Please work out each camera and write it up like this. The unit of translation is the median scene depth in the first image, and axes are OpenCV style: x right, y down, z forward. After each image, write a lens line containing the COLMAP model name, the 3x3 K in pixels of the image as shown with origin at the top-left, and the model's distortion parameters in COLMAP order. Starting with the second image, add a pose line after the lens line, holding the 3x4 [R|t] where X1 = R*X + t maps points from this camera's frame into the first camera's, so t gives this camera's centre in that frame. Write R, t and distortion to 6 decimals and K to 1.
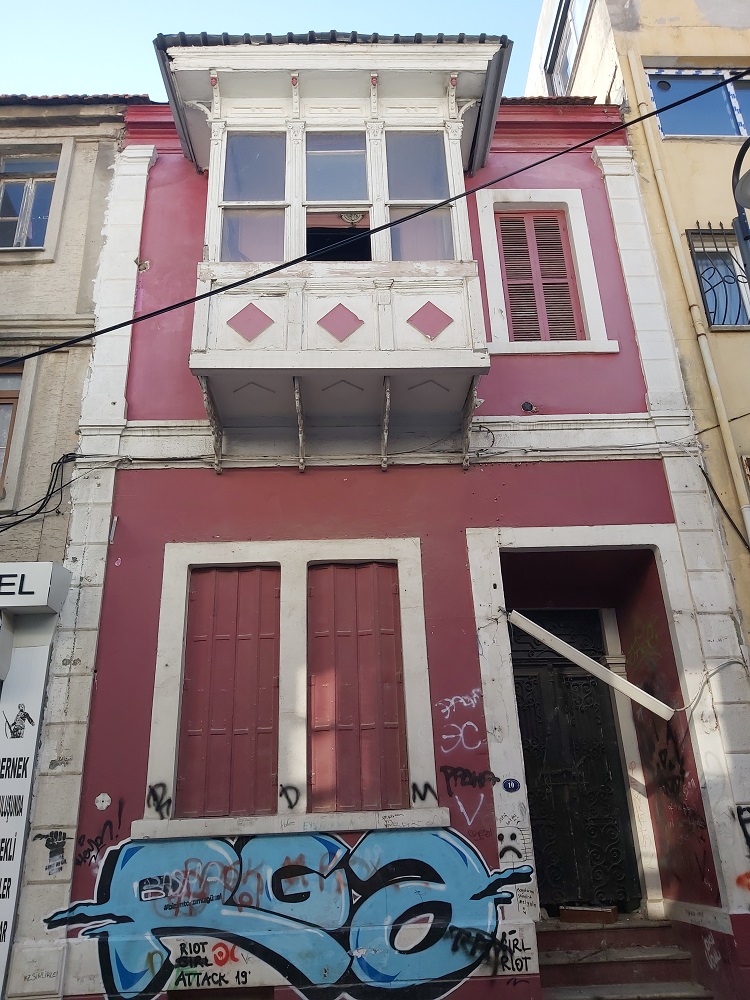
lens RADIAL K [[761.8, 0, 375.0], [0, 761.8, 500.7], [0, 0, 1]] dist [0.041572, -0.064897]
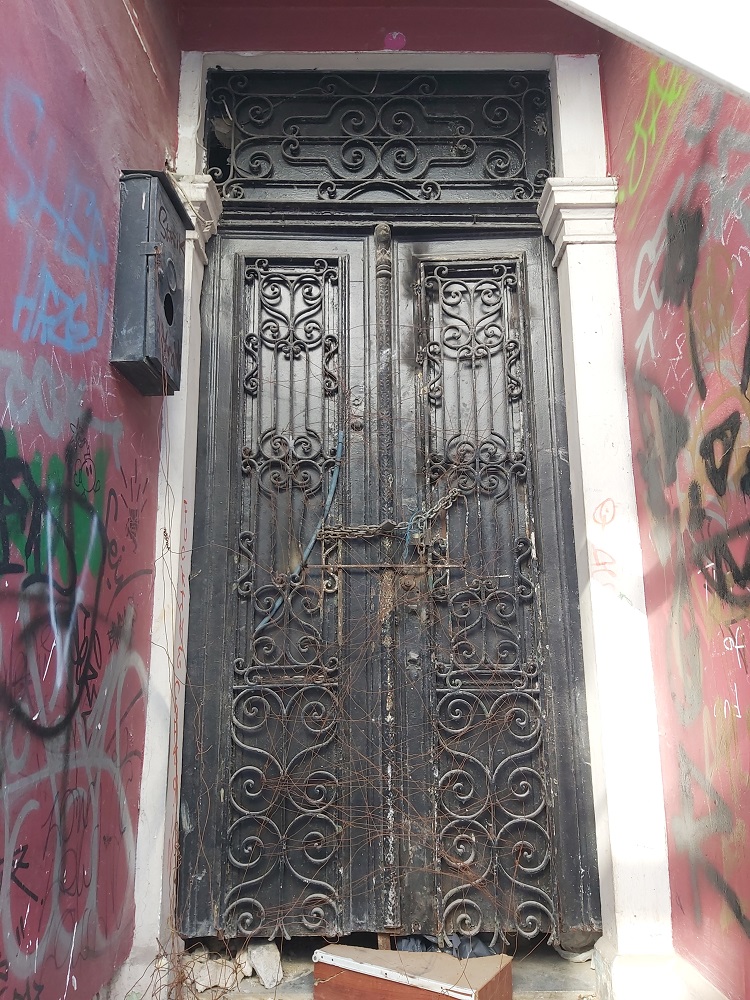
lens RADIAL K [[761.8, 0, 376.6], [0, 761.8, 501.0], [0, 0, 1]] dist [0.041572, -0.064897]
pose [[0.998880, 0.017790, -0.043841, 0.265581], [-0.009387, 0.982716, 0.184879, 0.294058], [0.046372, -0.184260, 0.981783, 0.719952]]
